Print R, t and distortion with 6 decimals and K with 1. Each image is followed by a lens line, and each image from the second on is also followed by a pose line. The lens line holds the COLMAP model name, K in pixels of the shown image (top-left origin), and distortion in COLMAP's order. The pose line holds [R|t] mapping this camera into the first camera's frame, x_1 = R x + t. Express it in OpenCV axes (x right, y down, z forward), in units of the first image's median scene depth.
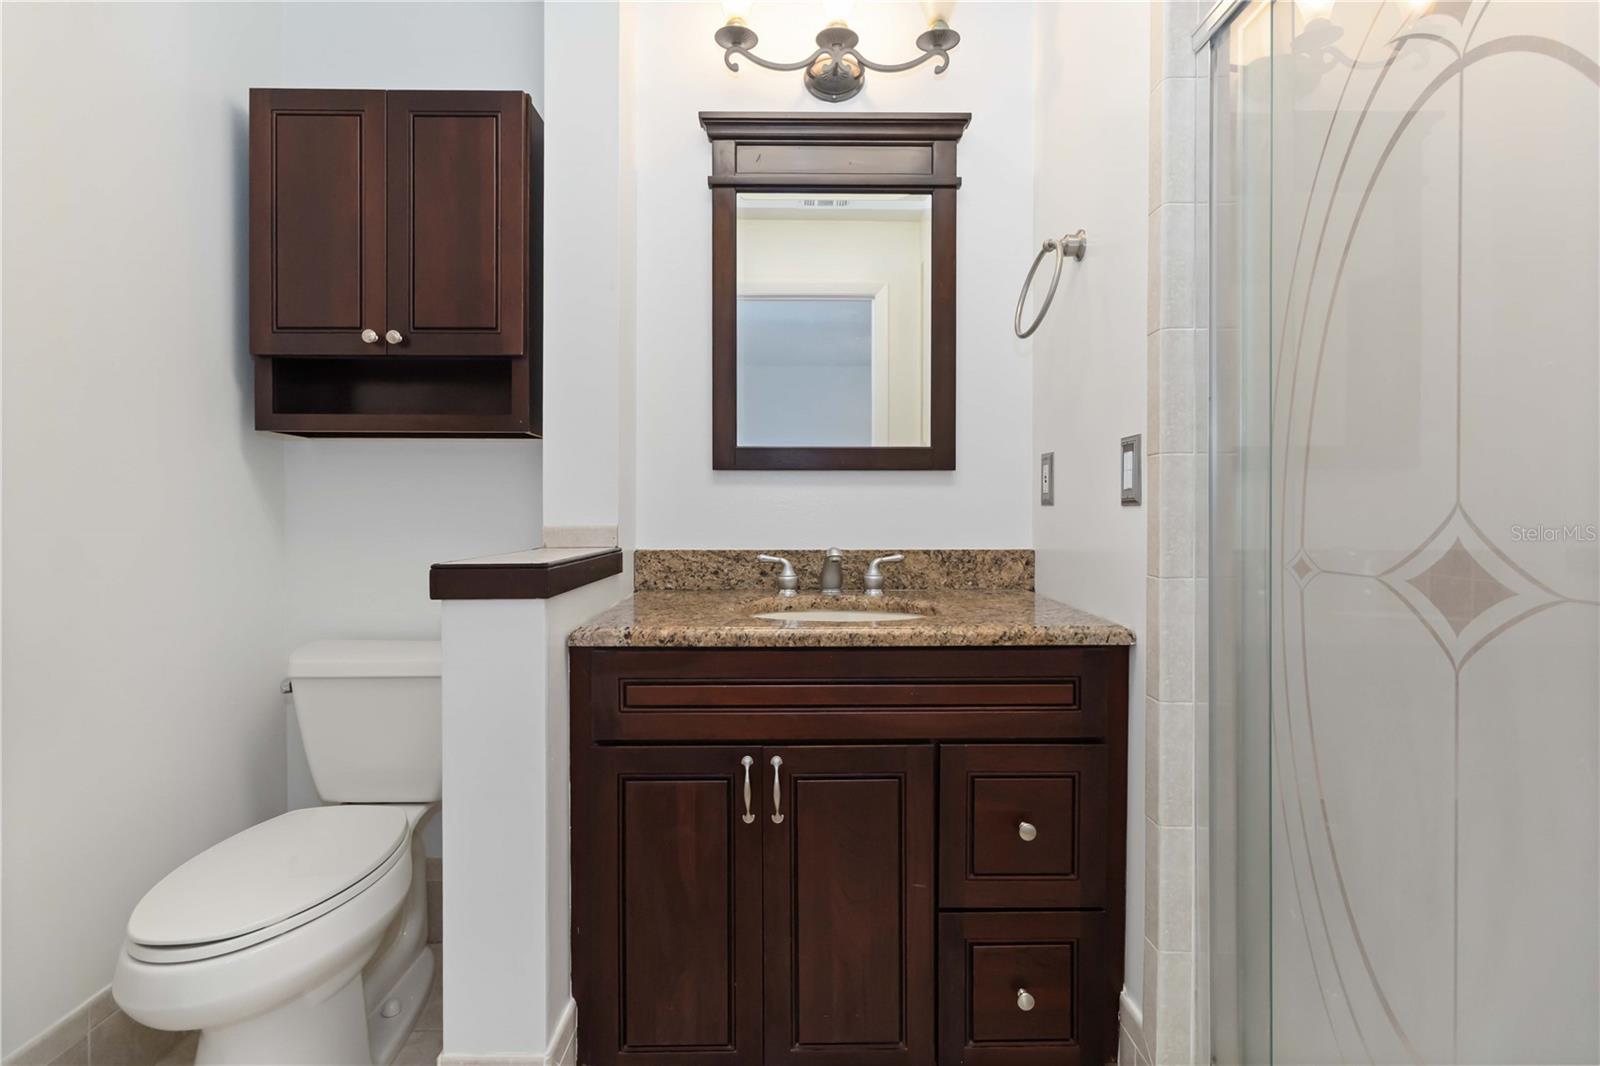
lens RADIAL K [[743.1, 0, 805.7], [0, 743.1, 510.2], [0, 0, 1]] dist [0.001213, 0.000057]
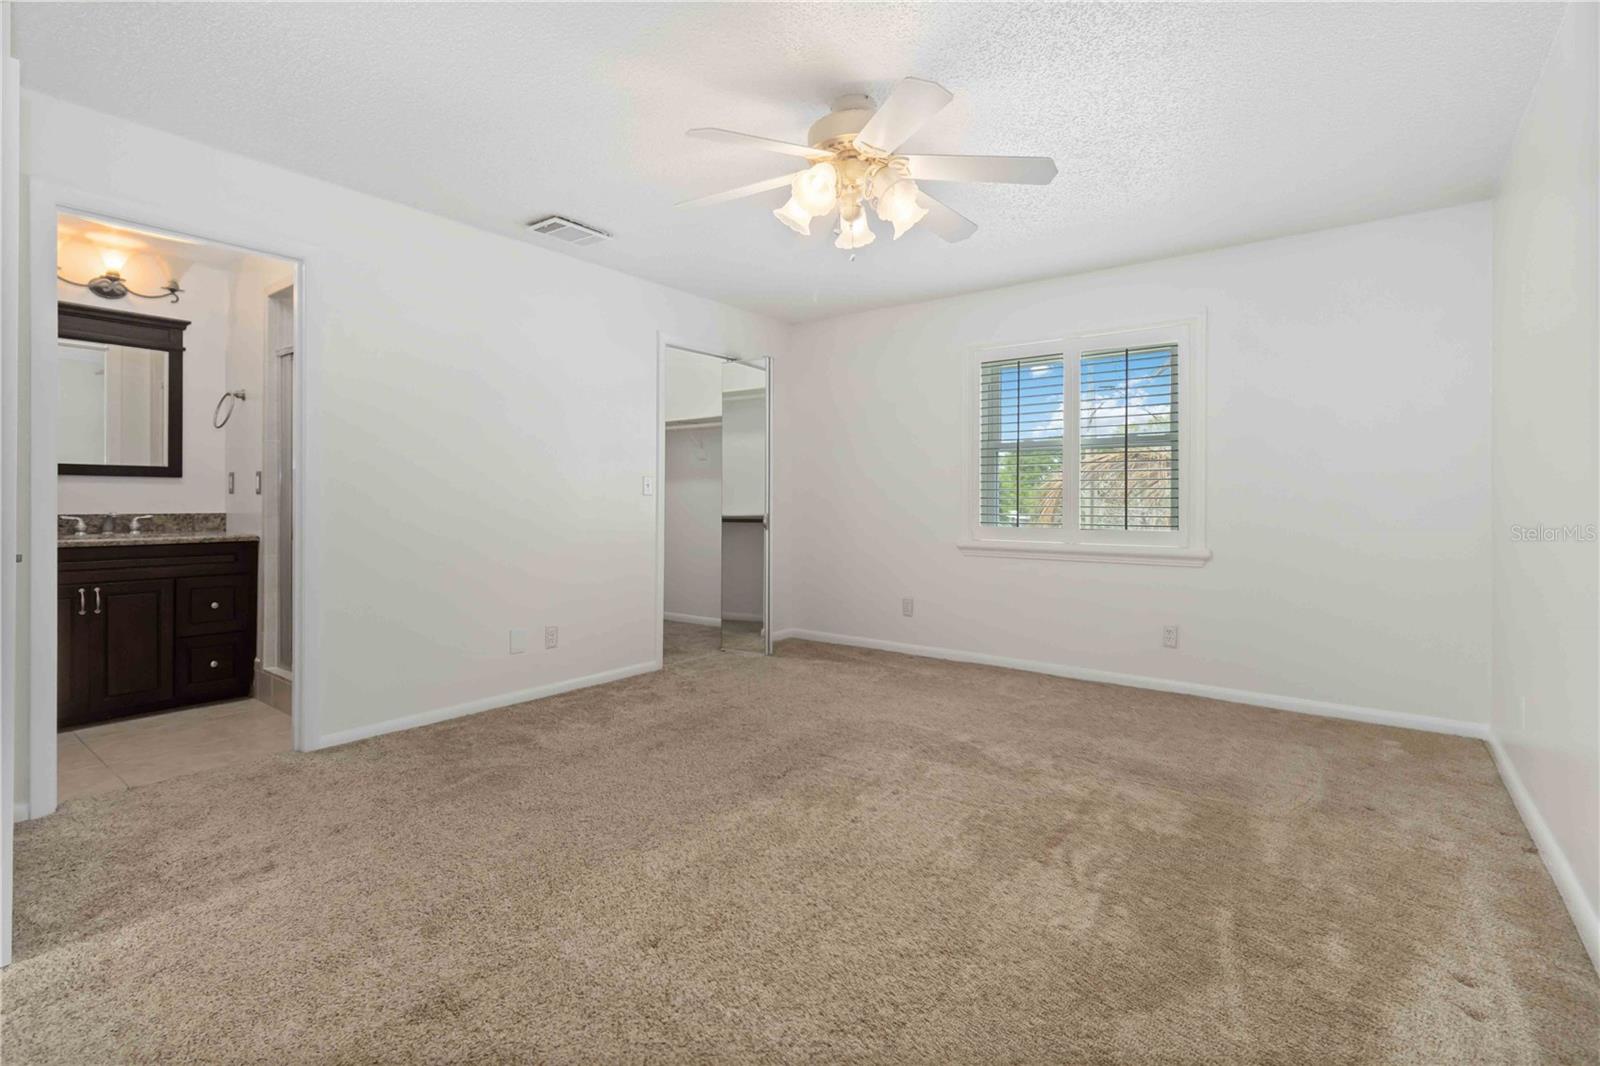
lens RADIAL K [[743.1, 0, 805.7], [0, 743.1, 510.2], [0, 0, 1]] dist [0.001213, 0.000057]
pose [[0.619820, -0.004987, 0.784728, -0.404182], [-0.008017, 0.999887, 0.012687, 0.000643], [-0.784703, -0.014155, 0.619711, -1.916320]]
